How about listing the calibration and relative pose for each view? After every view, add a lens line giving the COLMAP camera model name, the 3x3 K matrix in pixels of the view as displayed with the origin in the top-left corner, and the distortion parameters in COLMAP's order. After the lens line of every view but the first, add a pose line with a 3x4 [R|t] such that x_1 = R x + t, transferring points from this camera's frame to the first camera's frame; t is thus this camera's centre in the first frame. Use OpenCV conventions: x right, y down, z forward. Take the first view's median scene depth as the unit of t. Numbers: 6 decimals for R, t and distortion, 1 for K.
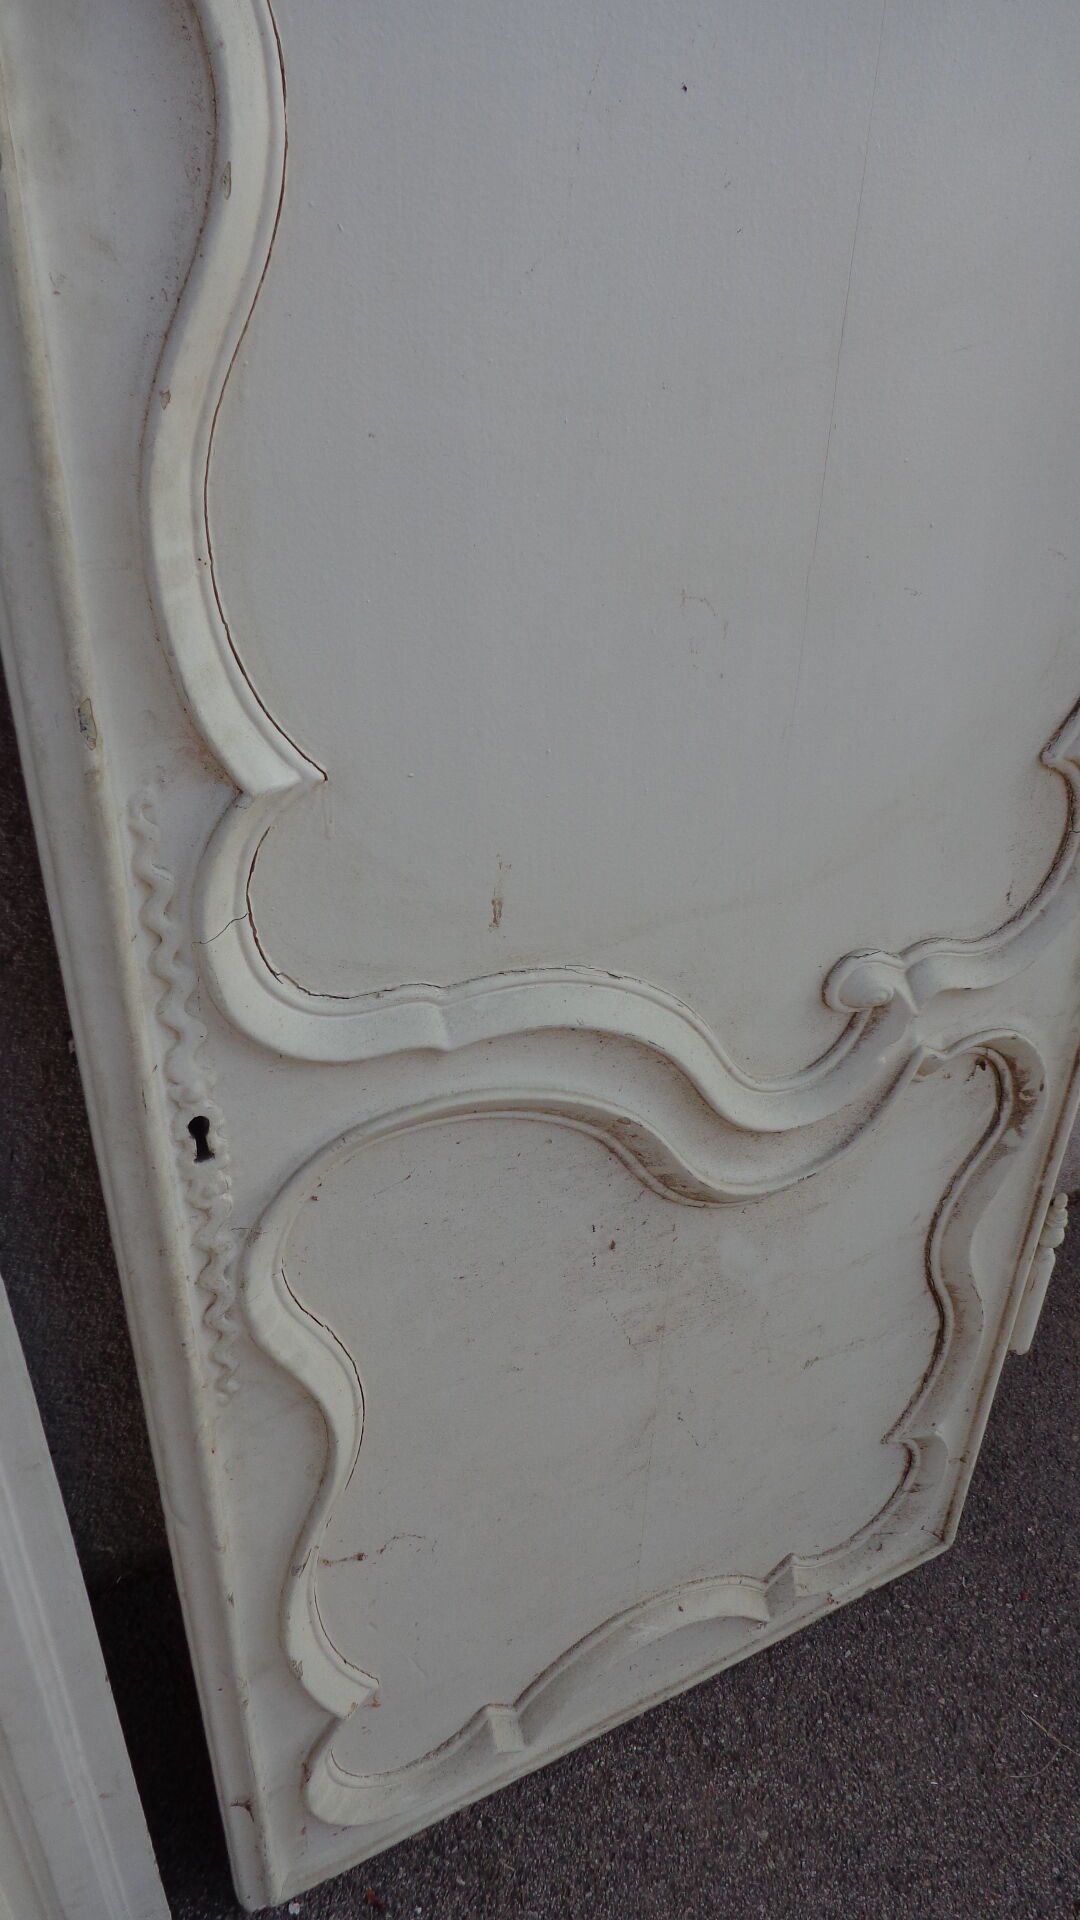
lens RADIAL K [[1426.7, 0, 554.3], [0, 1426.7, 962.8], [0, 0, 1]] dist [-0.012233, -0.005516]
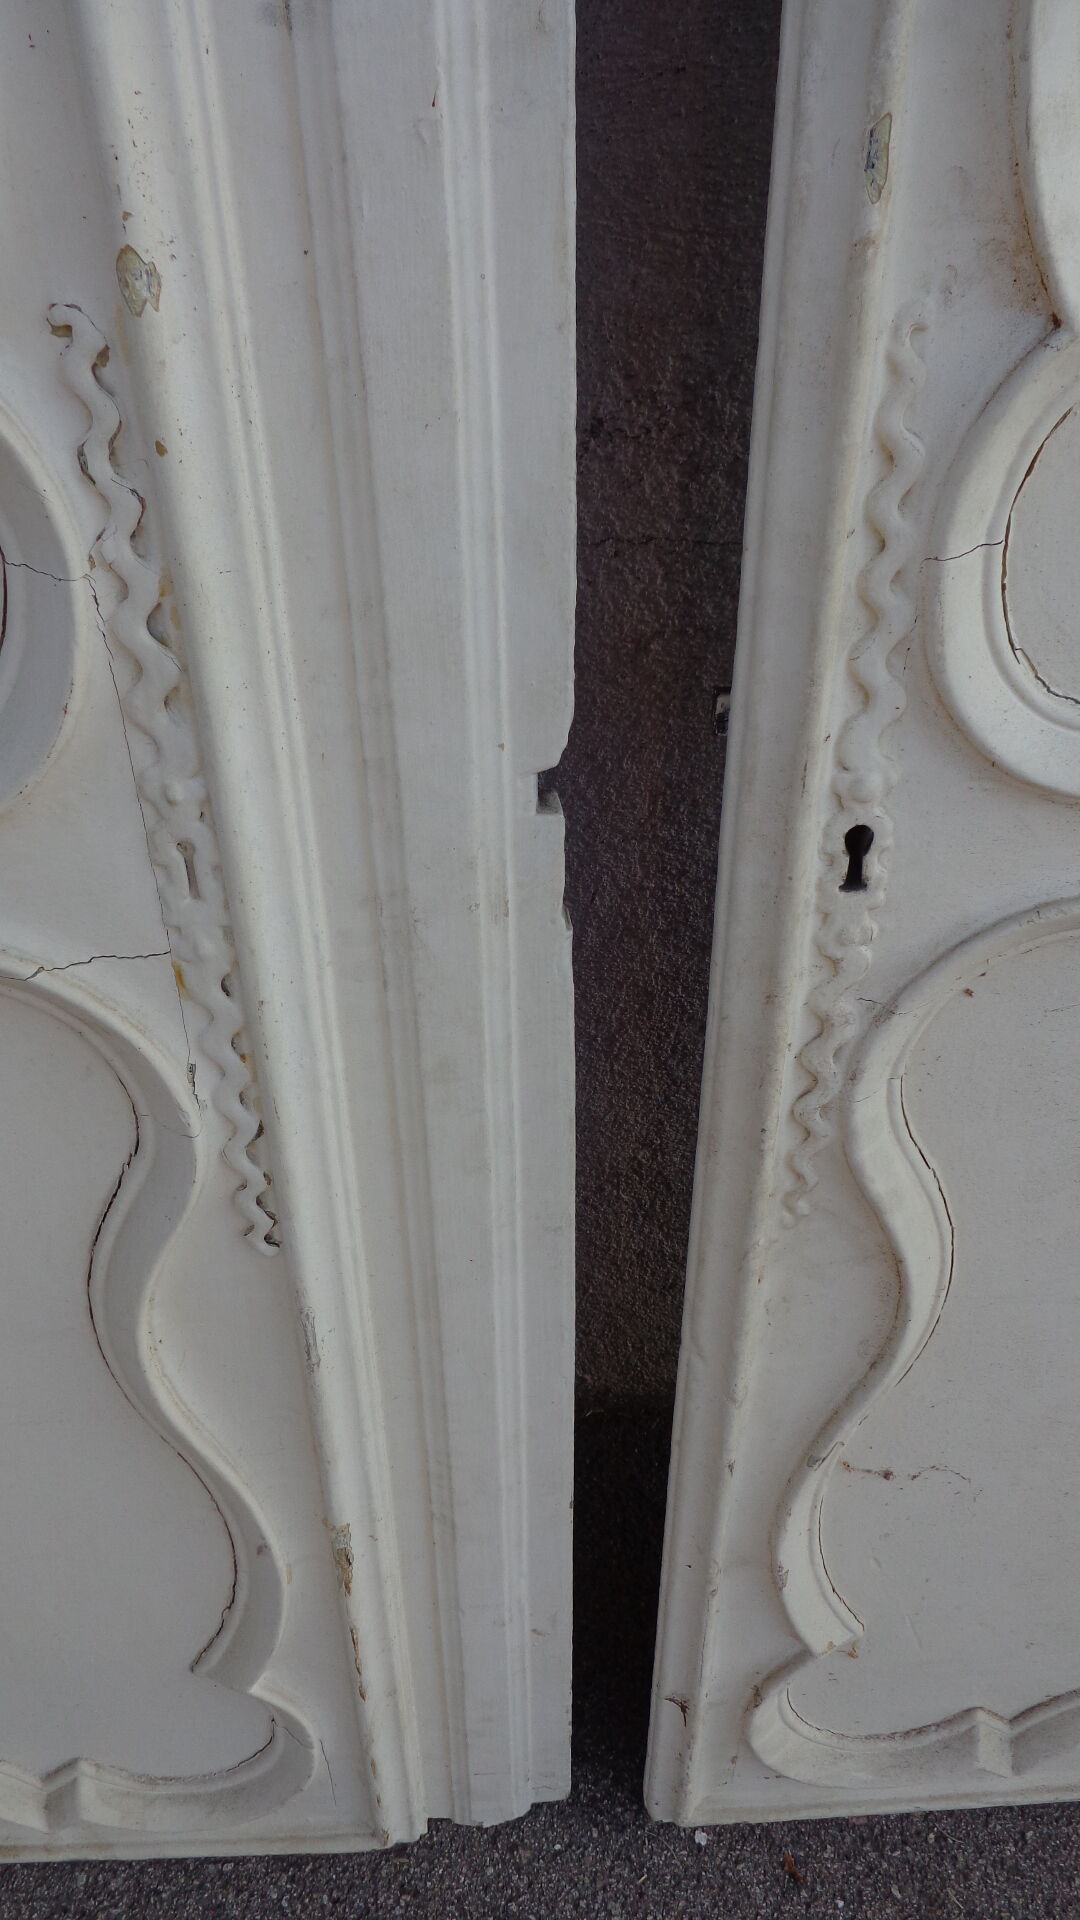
lens RADIAL K [[1426.7, 0, 529.6], [0, 1426.7, 956.6], [0, 0, 1]] dist [-0.012233, -0.005516]
pose [[0.901751, 0.217288, -0.373673, -0.087687], [-0.202809, 0.976093, 0.078171, 0.117426], [0.381725, 0.005294, 0.924261, 0.191330]]
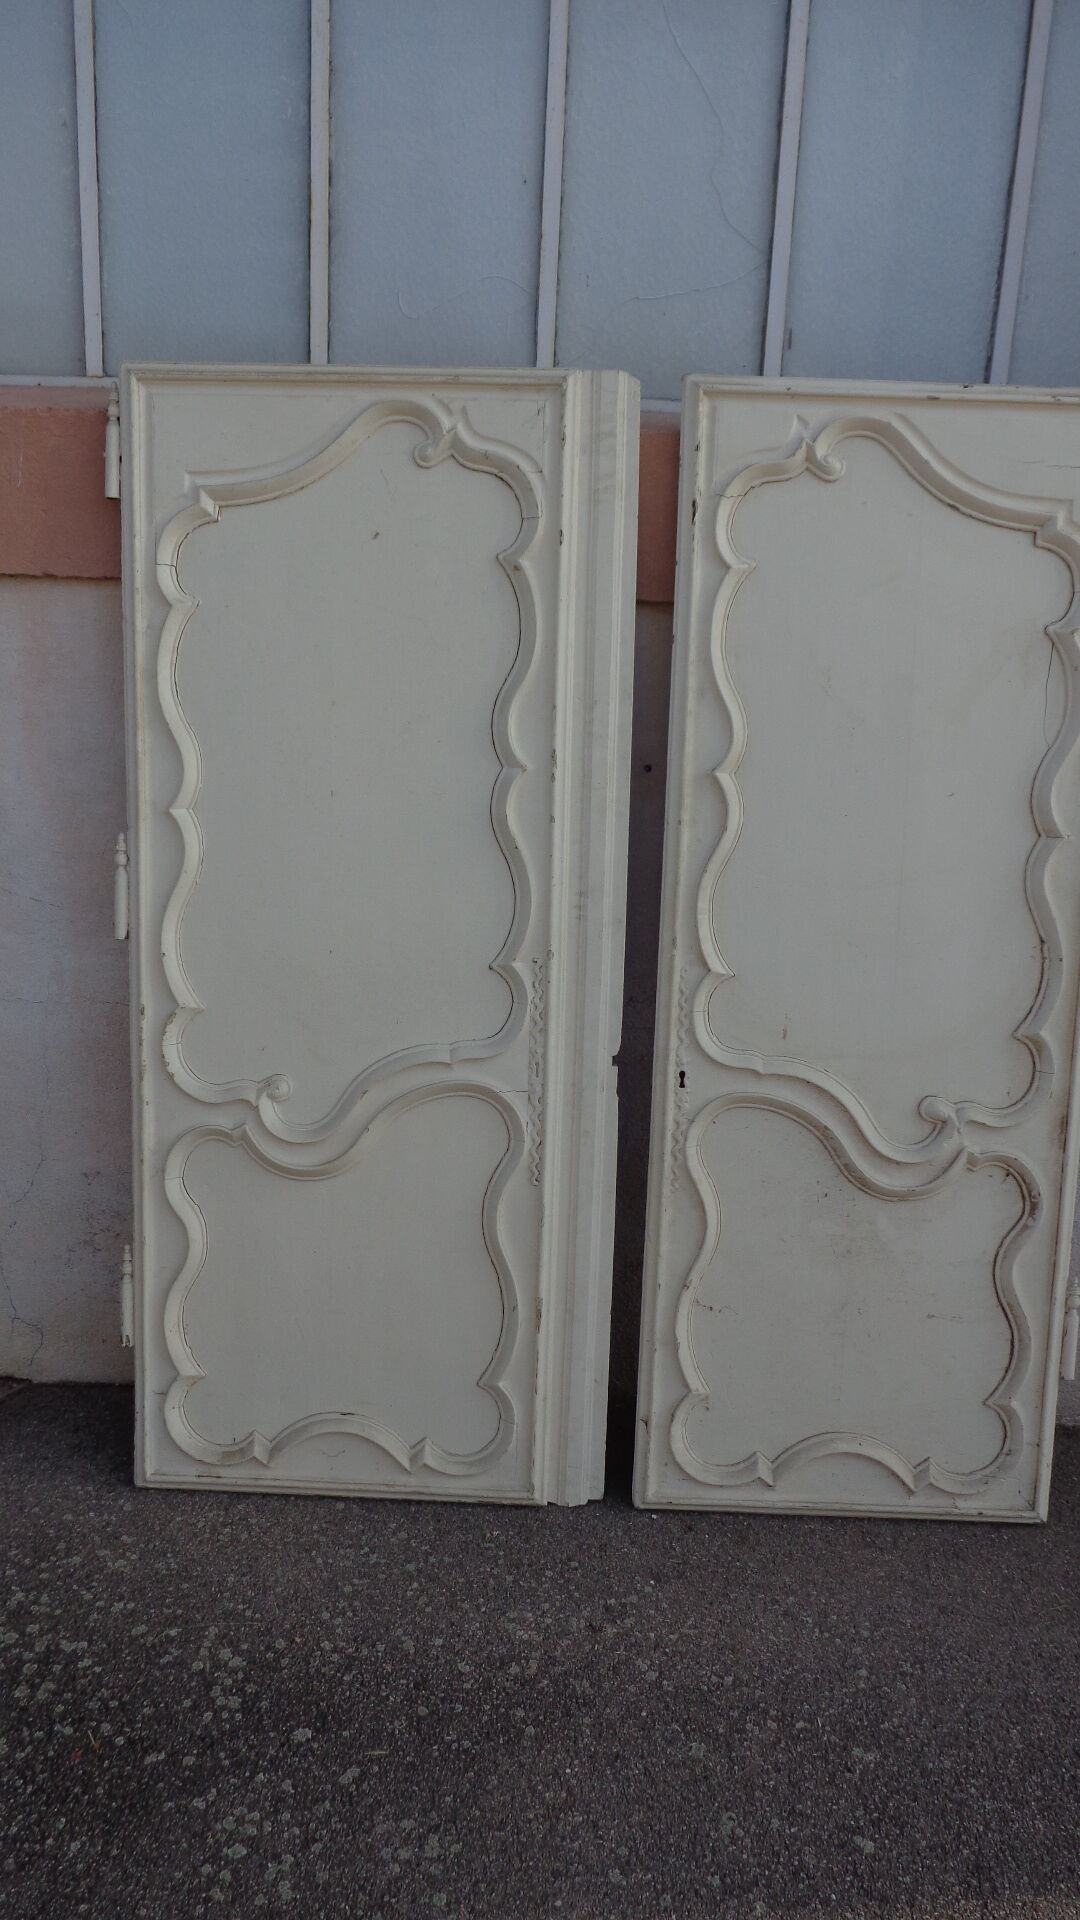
lens RADIAL K [[1426.7, 0, 545.8], [0, 1426.7, 957.6], [0, 0, 1]] dist [-0.012233, -0.005516]
pose [[0.880429, 0.064337, -0.469793, 0.809345], [-0.264860, 0.888514, -0.374689, 0.952399], [0.393311, 0.454317, 0.799314, -1.528826]]
